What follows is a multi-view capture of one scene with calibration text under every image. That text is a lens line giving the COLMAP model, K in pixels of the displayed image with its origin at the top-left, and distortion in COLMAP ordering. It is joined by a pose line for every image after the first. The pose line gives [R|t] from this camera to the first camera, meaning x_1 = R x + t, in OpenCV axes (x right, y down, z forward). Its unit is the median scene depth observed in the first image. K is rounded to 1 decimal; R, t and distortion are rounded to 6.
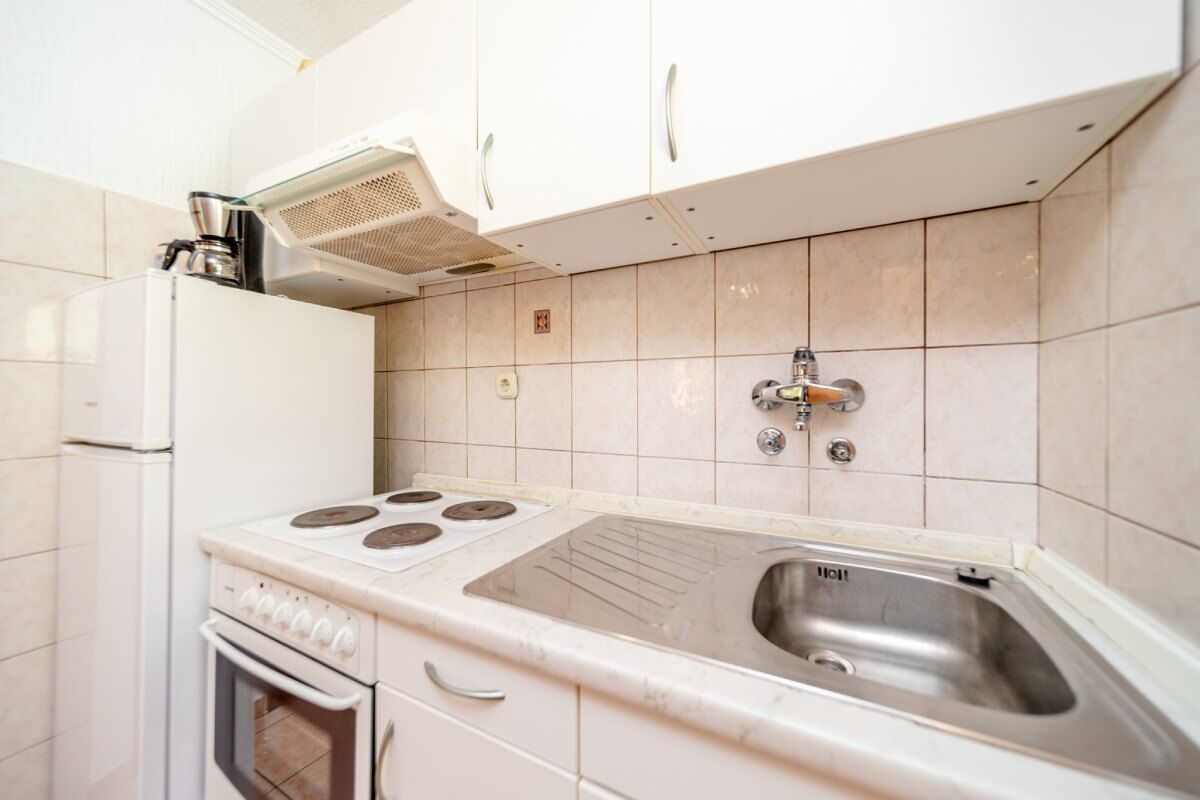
lens RADIAL K [[424.9, 0, 600.0], [0, 424.9, 400.0], [0, 0, 1]] dist [0.002043, 0.000100]
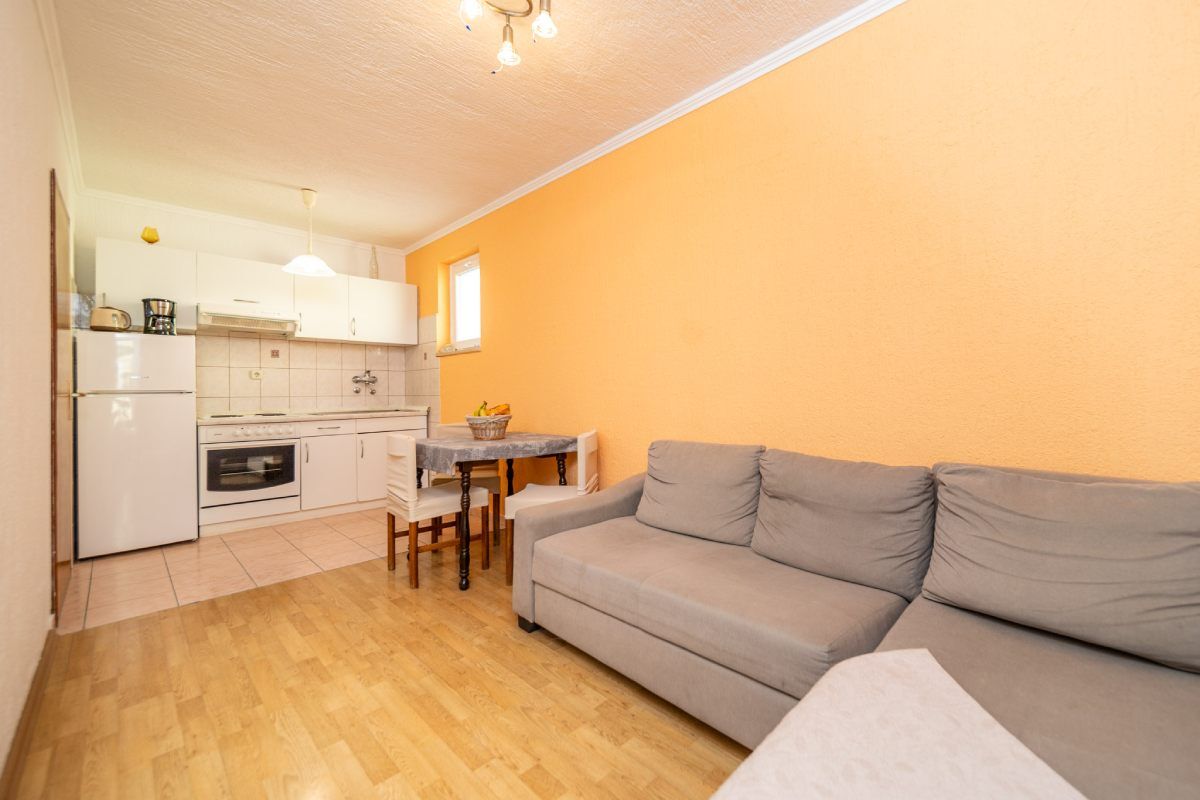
lens RADIAL K [[478.1, 0, 650.1], [0, 478.1, 390.3], [0, 0, 1]] dist [0.001399, -0.000298]
pose [[0.258788, 0.004378, 0.965924, -2.810927], [0.018156, 0.999791, -0.009396, 0.156664], [-0.965764, 0.019969, 0.258654, -2.493745]]
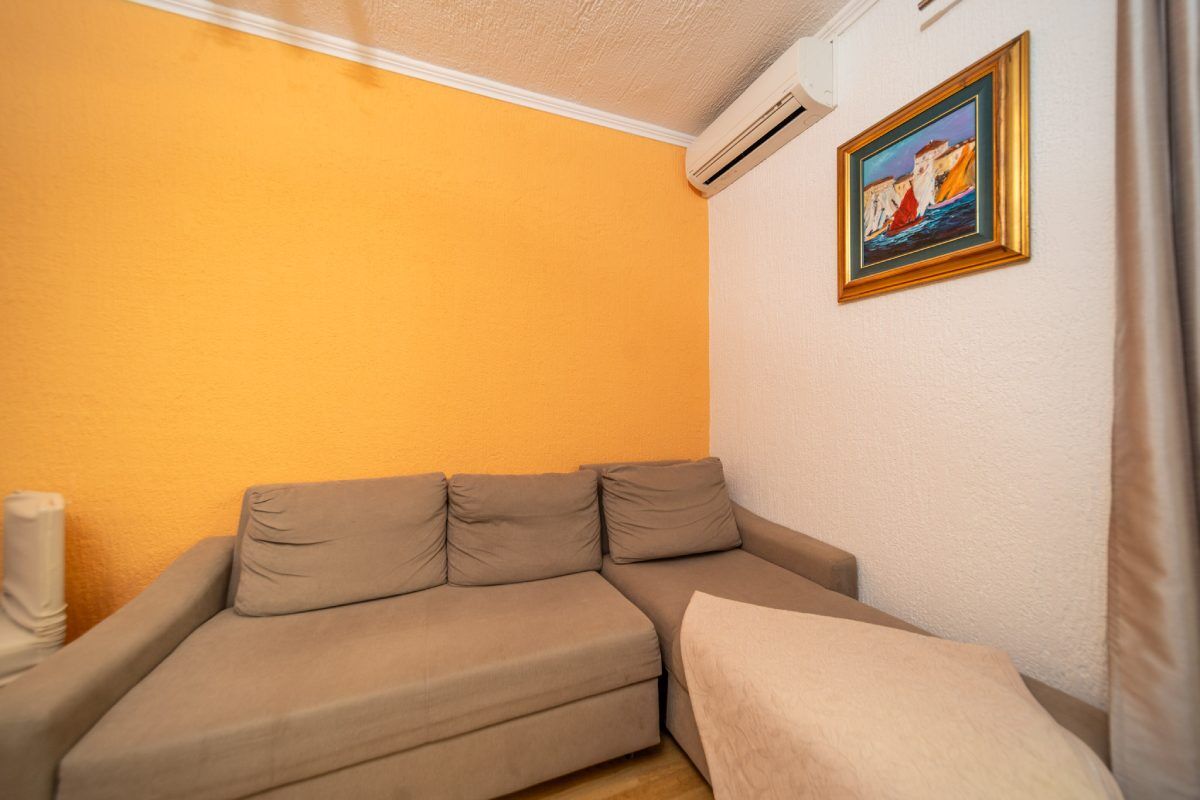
lens RADIAL K [[416.5, 0, 594.4], [0, 416.5, 398.0], [0, 0, 1]] dist [0.001132, -0.000011]
pose [[-0.756078, 0.005617, 0.654458, -2.385459], [0.010641, 0.999937, 0.003710, 0.095859], [-0.654395, 0.009769, -0.756089, -1.730252]]
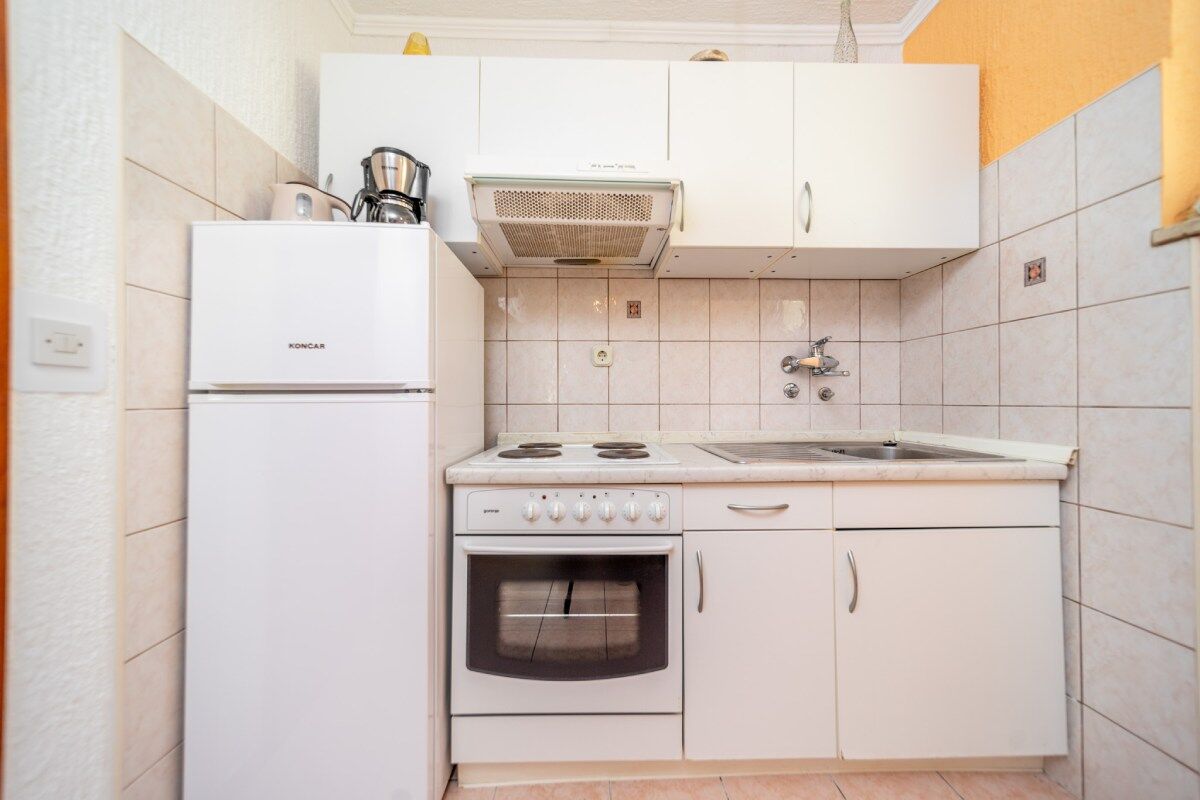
lens RADIAL K [[416.5, 0, 594.4], [0, 416.5, 398.0], [0, 0, 1]] dist [0.001132, -0.000011]
pose [[0.877888, 0.004960, 0.478840, -0.924624], [0.002047, 0.999898, -0.014109, 0.121385], [-0.478861, 0.013366, 0.877789, -0.102369]]
